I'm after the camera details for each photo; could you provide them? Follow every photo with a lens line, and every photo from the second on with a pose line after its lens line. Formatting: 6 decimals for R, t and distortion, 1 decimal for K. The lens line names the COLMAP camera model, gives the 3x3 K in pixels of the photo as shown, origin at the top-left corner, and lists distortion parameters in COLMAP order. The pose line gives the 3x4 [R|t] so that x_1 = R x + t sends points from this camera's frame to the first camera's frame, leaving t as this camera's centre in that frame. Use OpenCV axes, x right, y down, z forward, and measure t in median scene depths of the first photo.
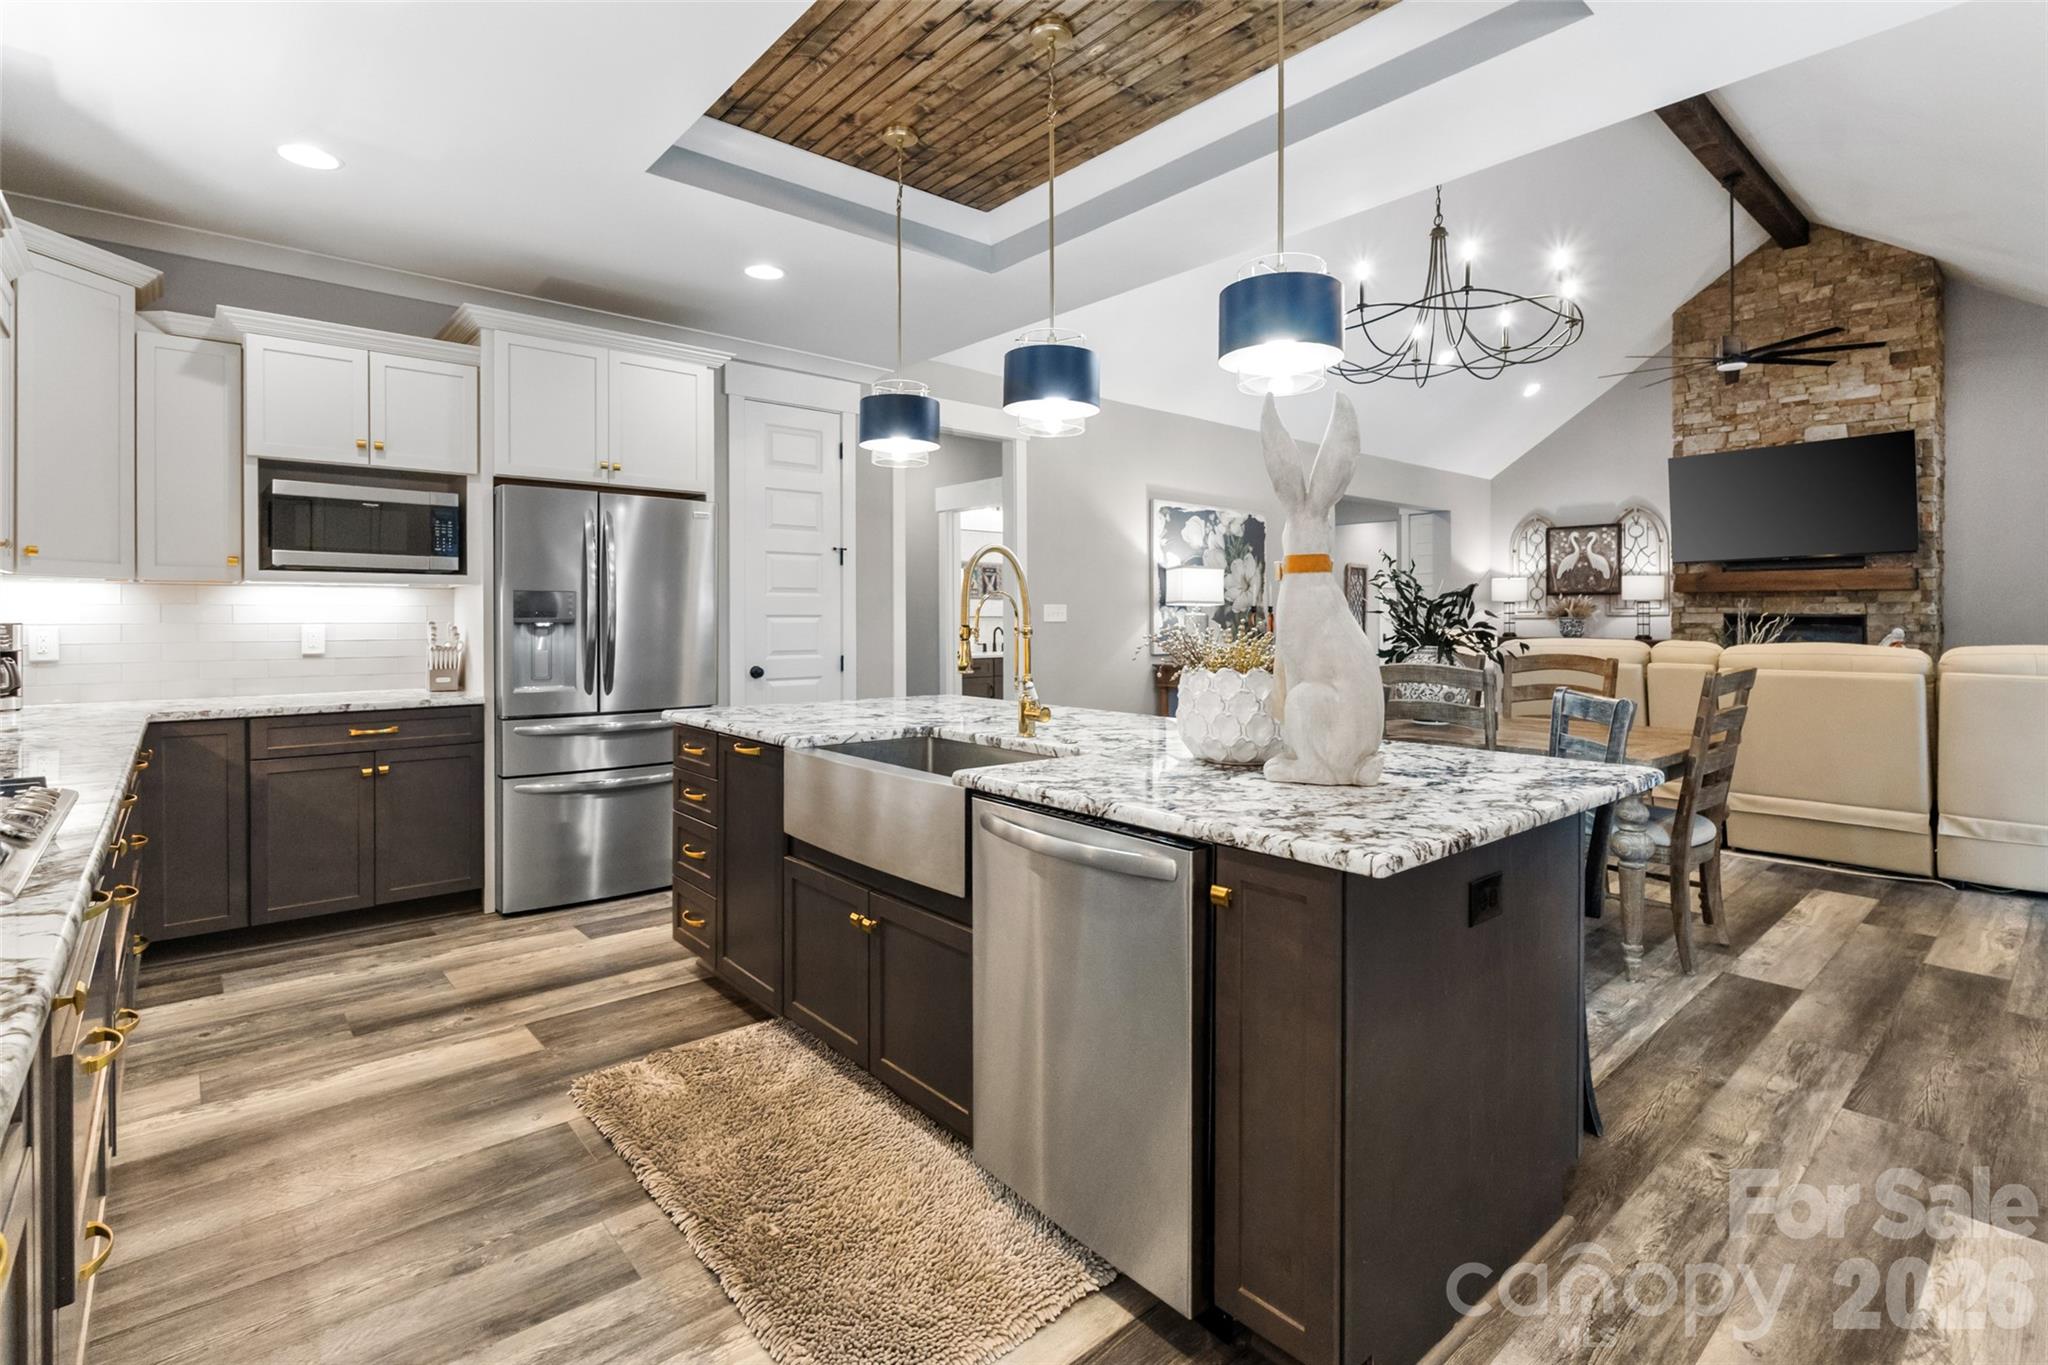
lens RADIAL K [[969.2, 0, 1045.2], [0, 969.2, 621.9], [0, 0, 1]] dist [-0.006101, -0.000525]
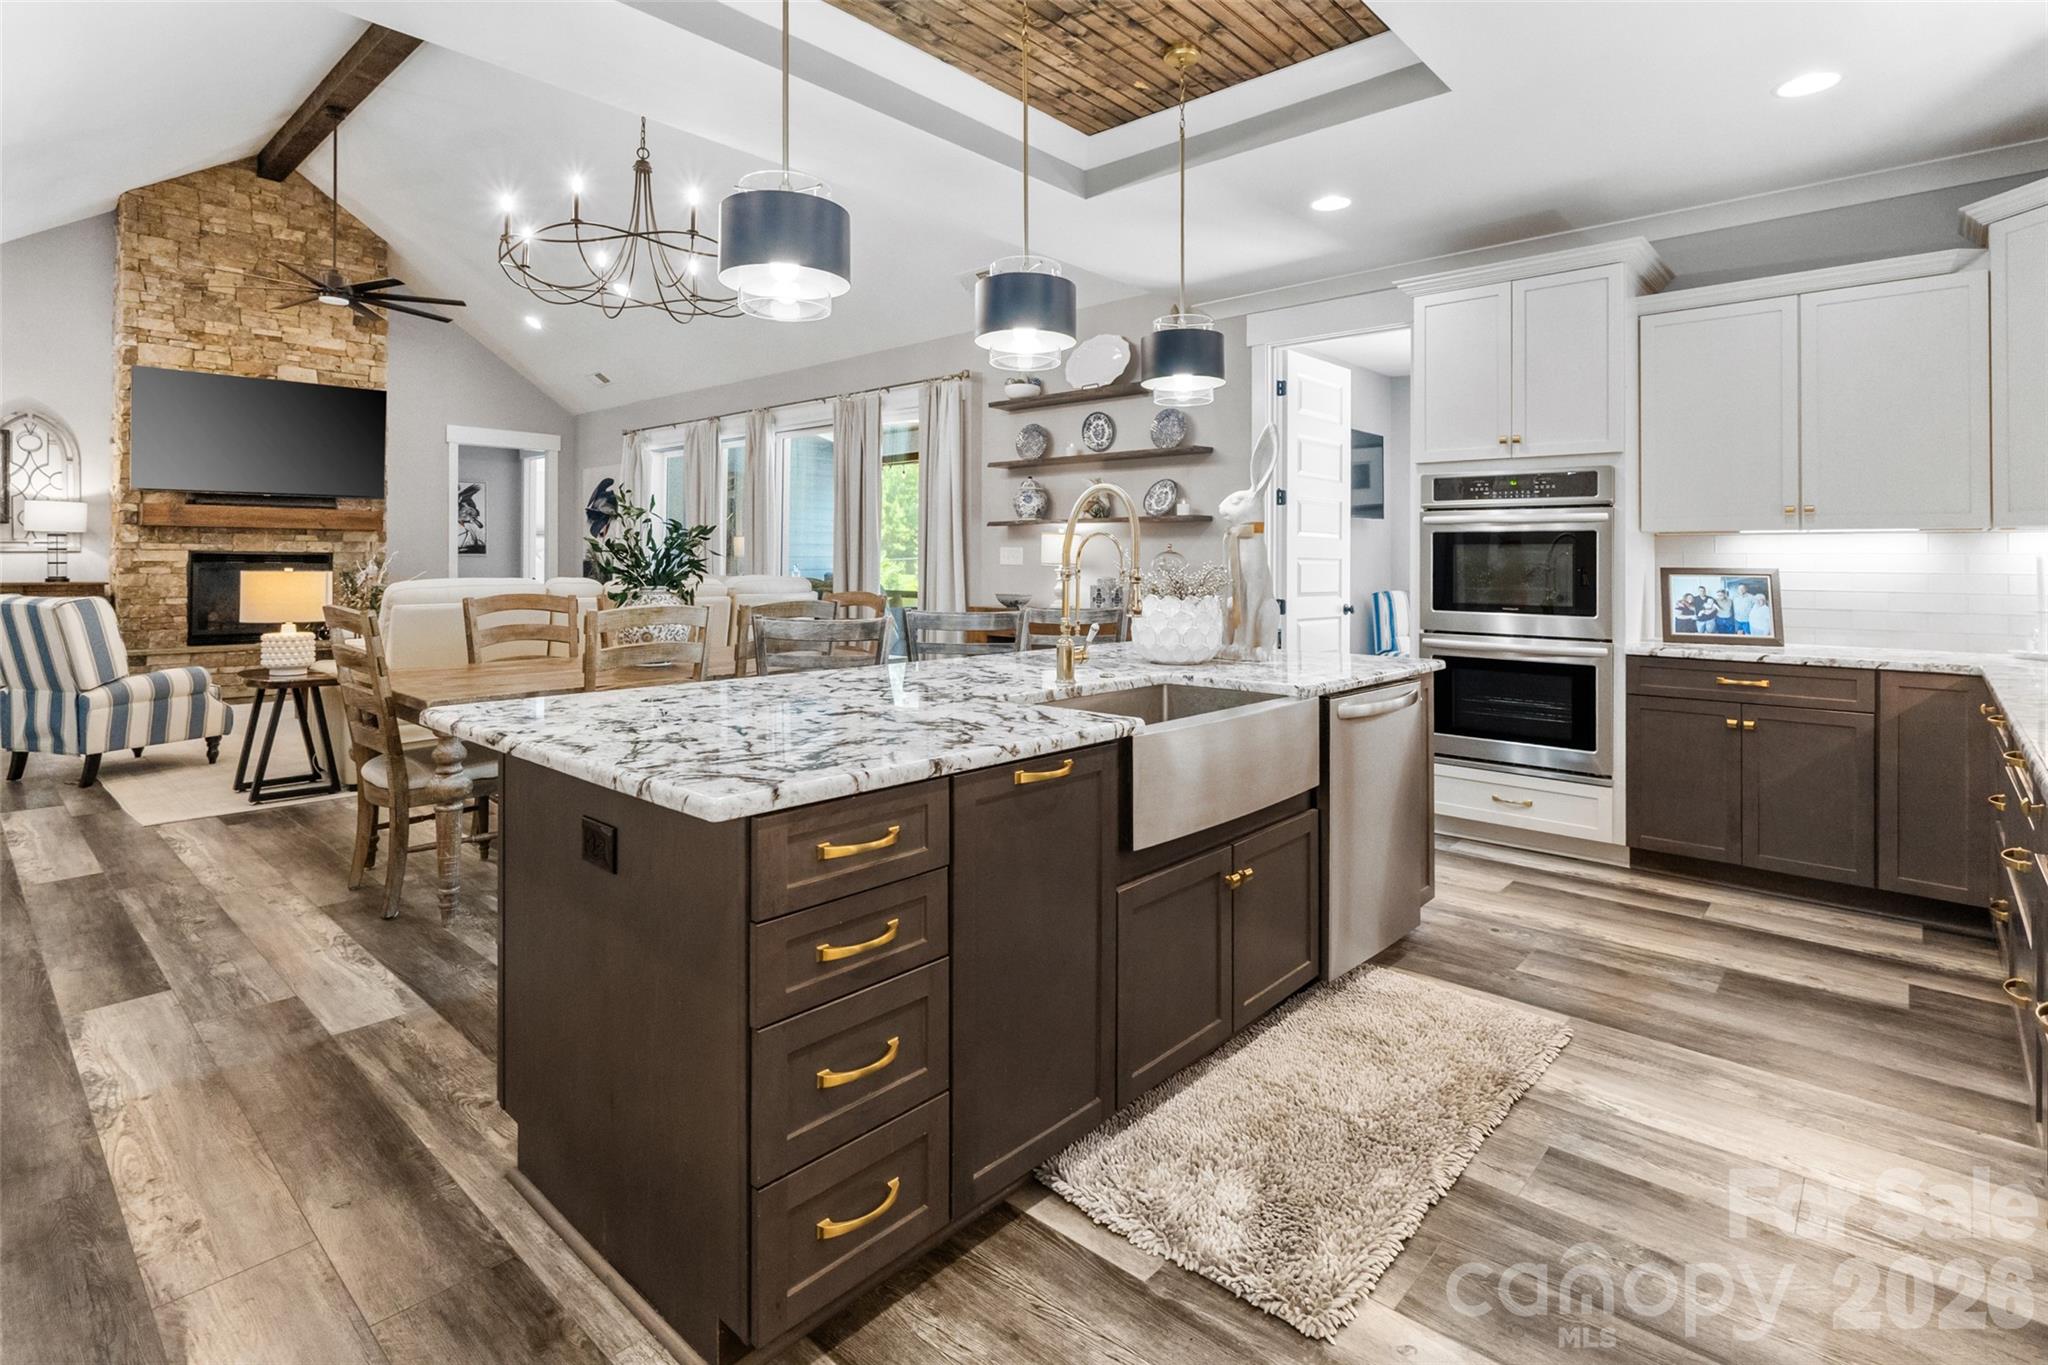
lens RADIAL K [[969.2, 0, 1020.9], [0, 969.2, 565.6], [0, 0, 1]] dist [-0.006101, -0.000525]
pose [[-0.101736, -0.007583, 0.994783, -0.651169], [-0.001275, 0.999971, 0.007492, -0.003989], [-0.994811, -0.000506, -0.101743, 0.763132]]
